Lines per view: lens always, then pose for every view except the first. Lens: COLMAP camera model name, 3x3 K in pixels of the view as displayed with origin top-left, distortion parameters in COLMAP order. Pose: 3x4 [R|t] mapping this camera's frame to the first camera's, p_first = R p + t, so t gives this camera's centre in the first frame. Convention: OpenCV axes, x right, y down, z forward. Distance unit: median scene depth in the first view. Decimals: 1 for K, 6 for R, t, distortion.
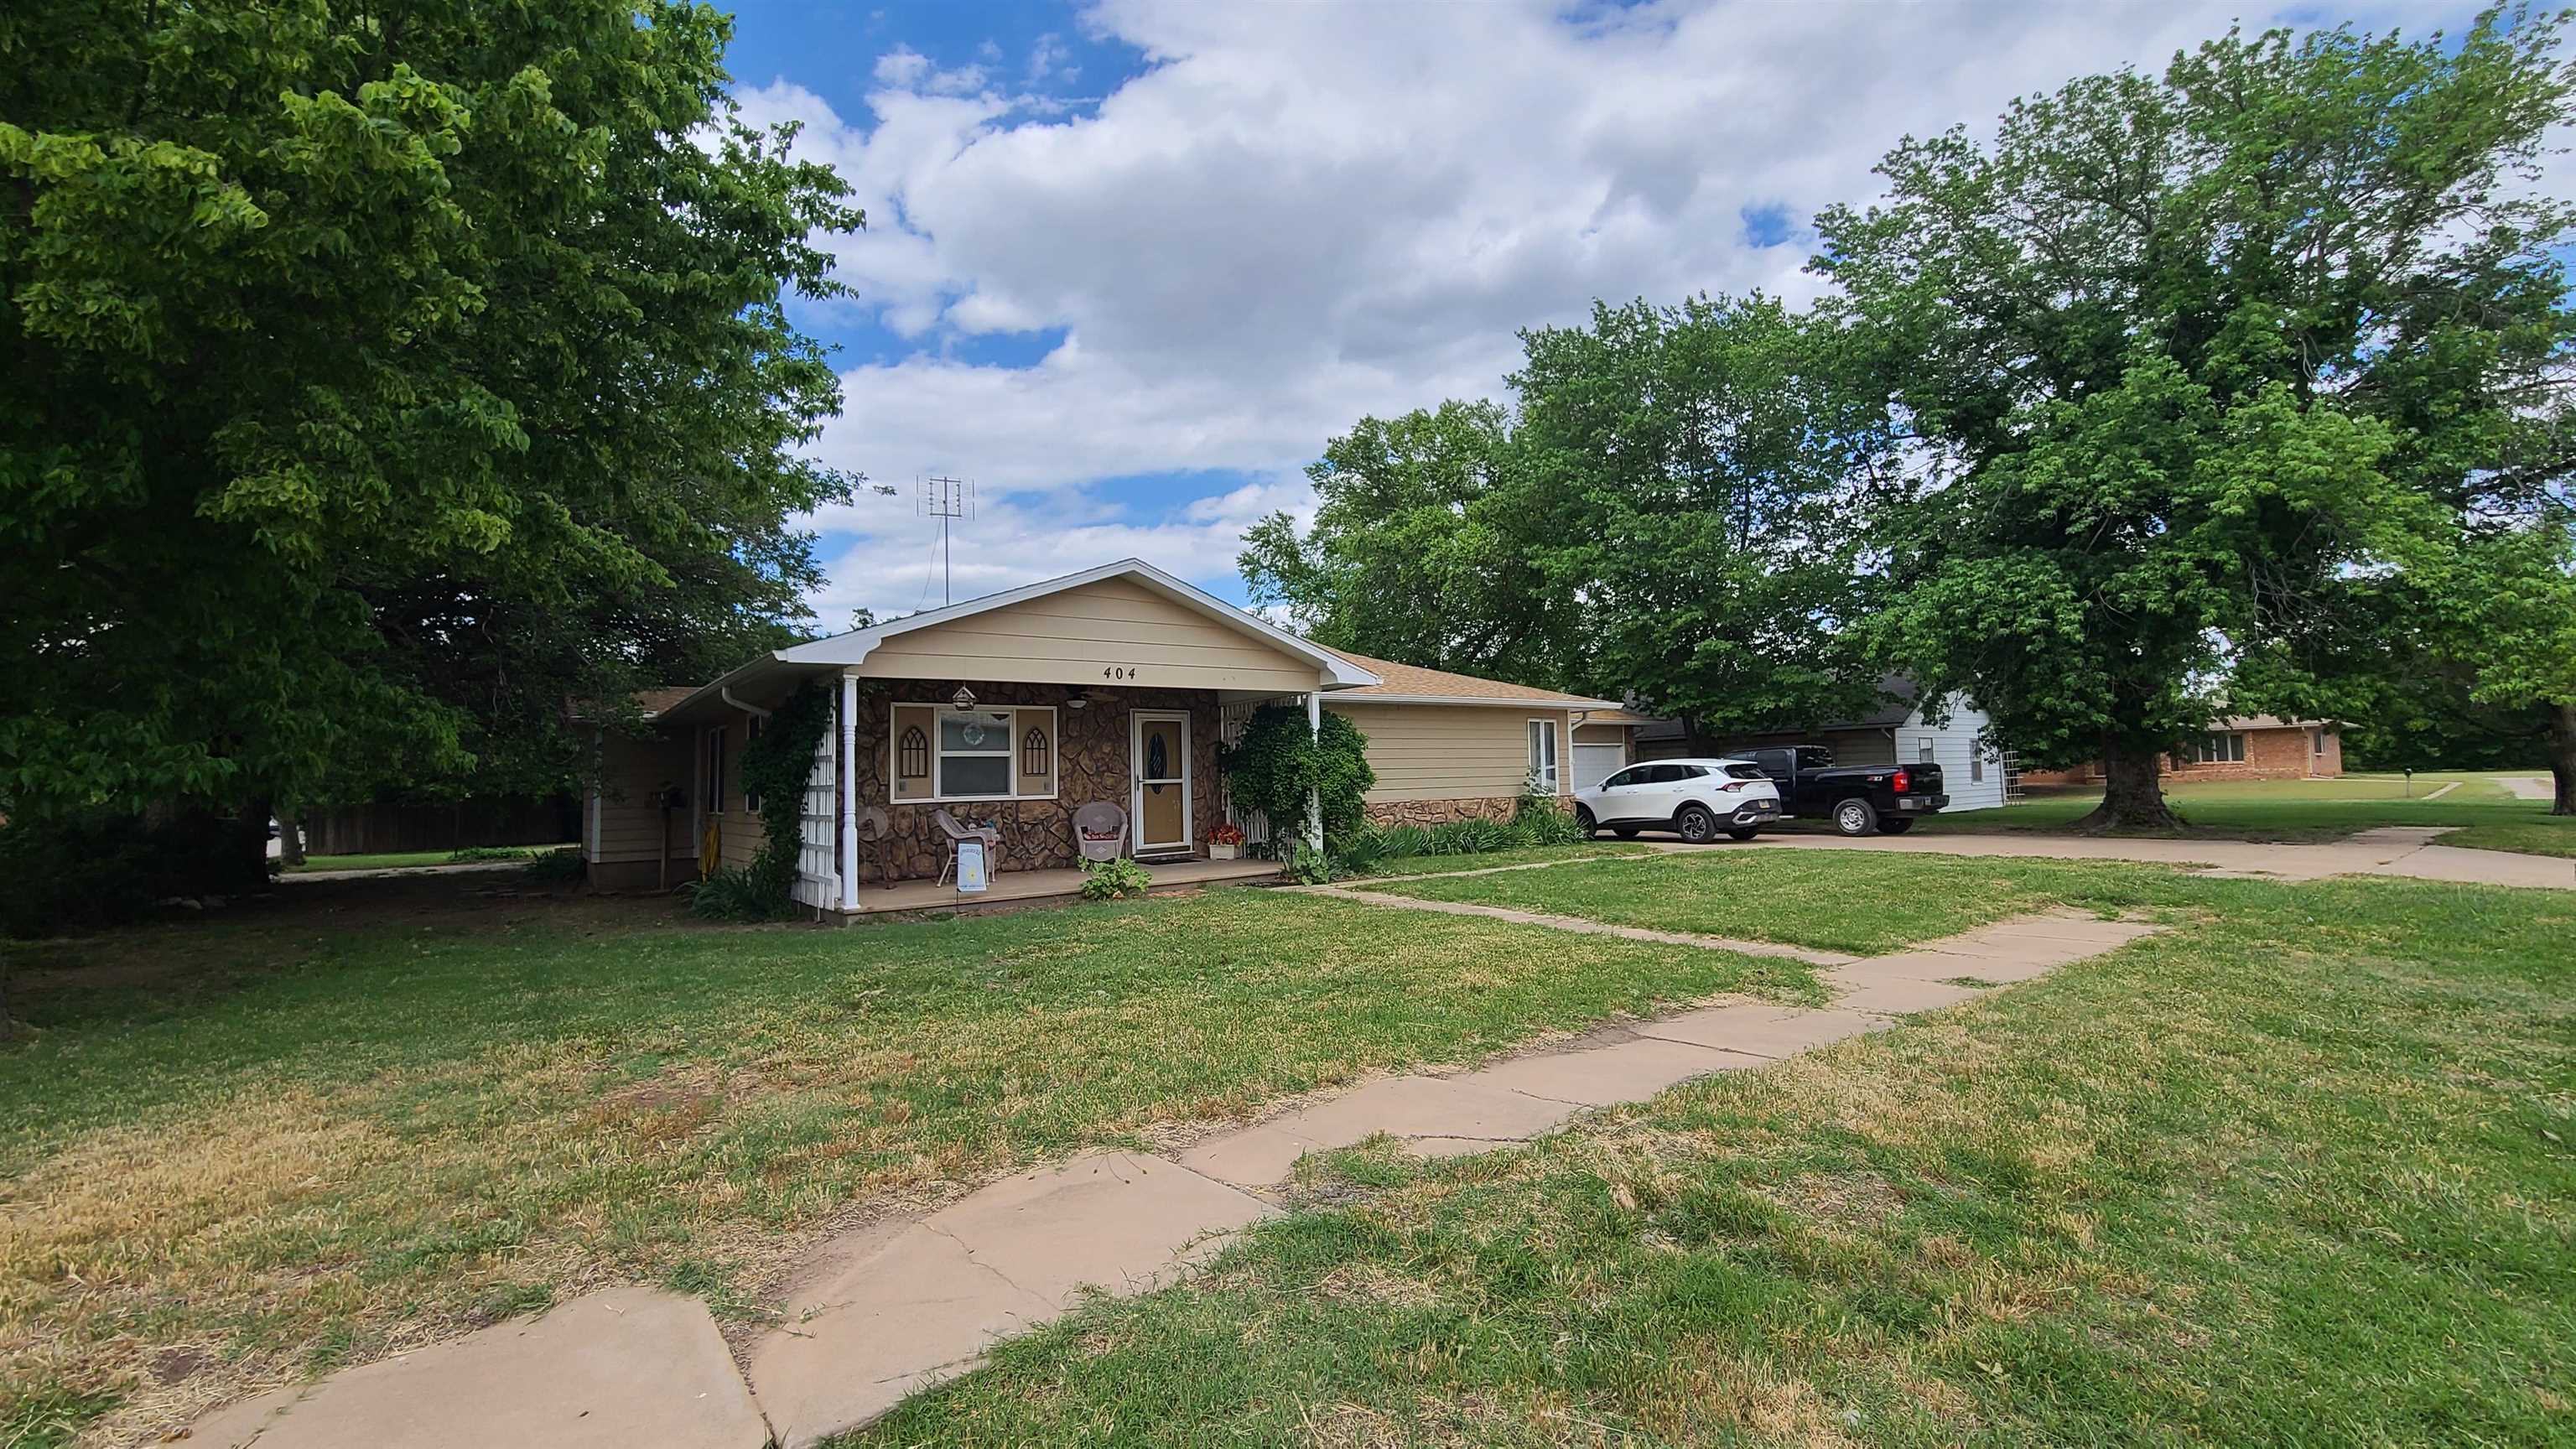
lens RADIAL K [[1060.3, 0, 1288.0], [0, 1060.3, 724.5], [0, 0, 1]] dist [0.000379, -0.000644]
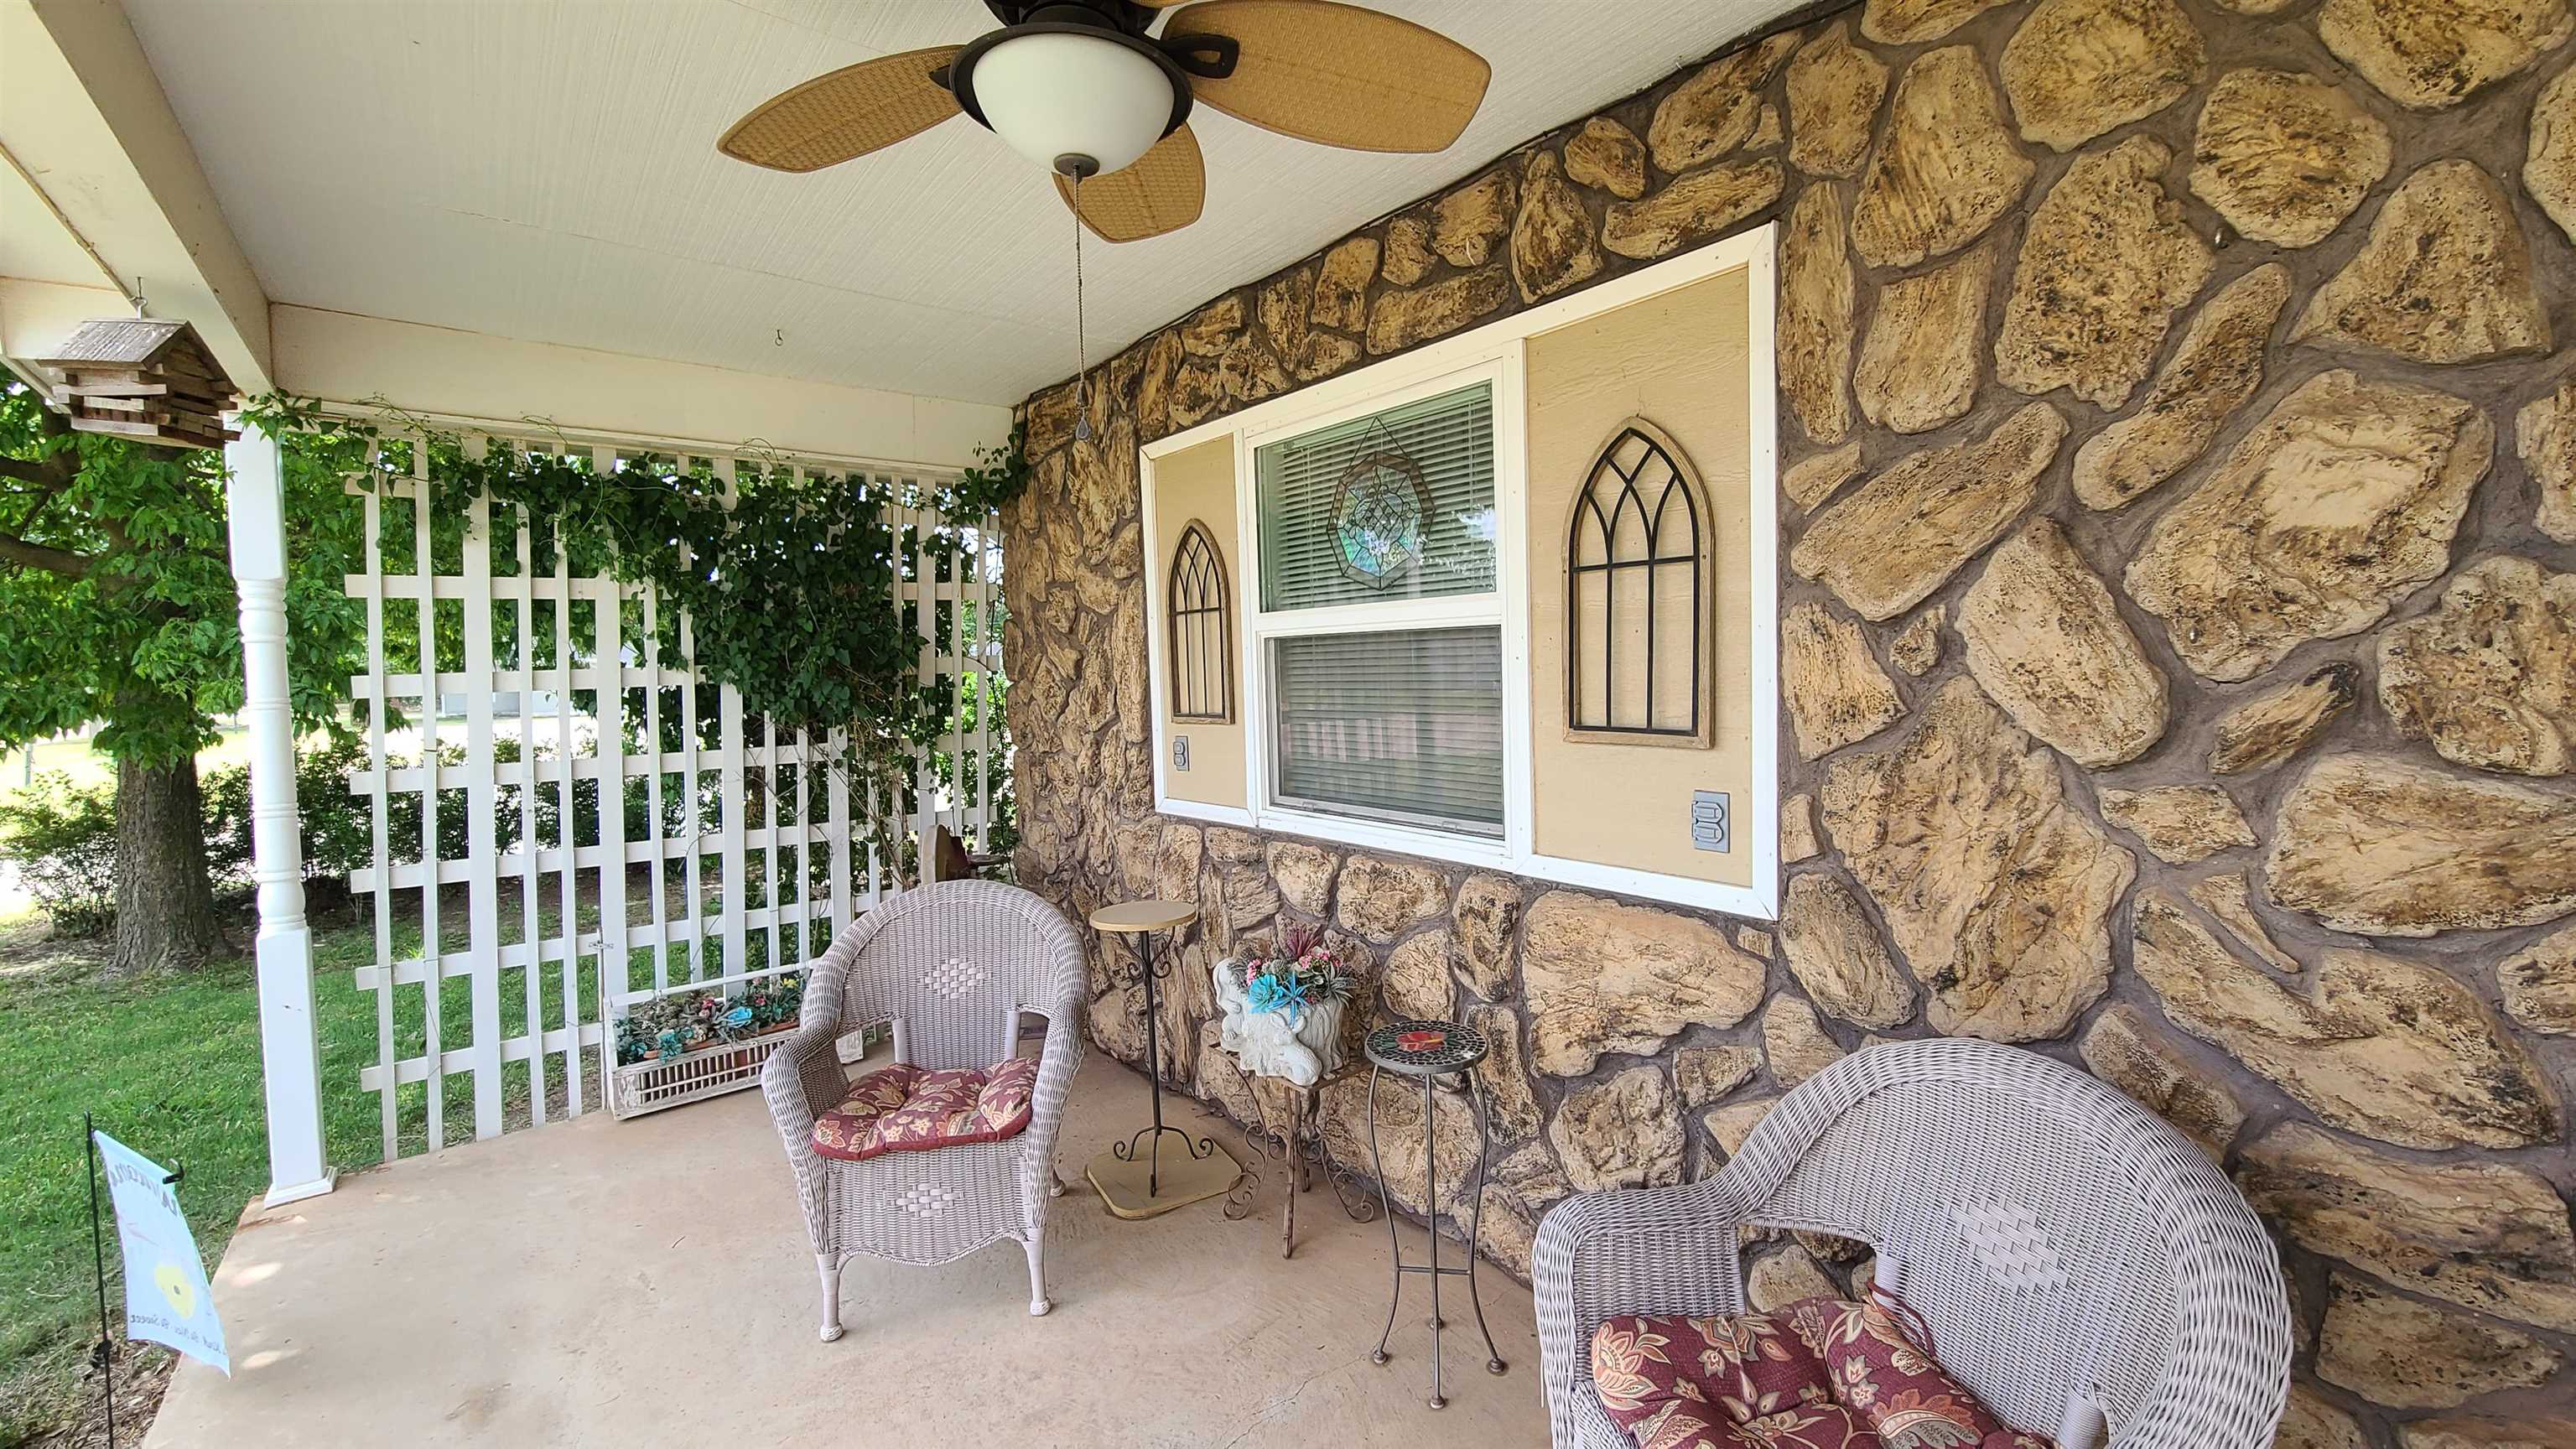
lens RADIAL K [[1060.3, 0, 1288.0], [0, 1060.3, 724.5], [0, 0, 1]] dist [0.000379, -0.000644]
pose [[0.026410, 0.076114, -0.996749, -0.091611], [0.079477, 0.993781, 0.077993, 0.031579], [0.996487, -0.081278, 0.020196, 1.003735]]
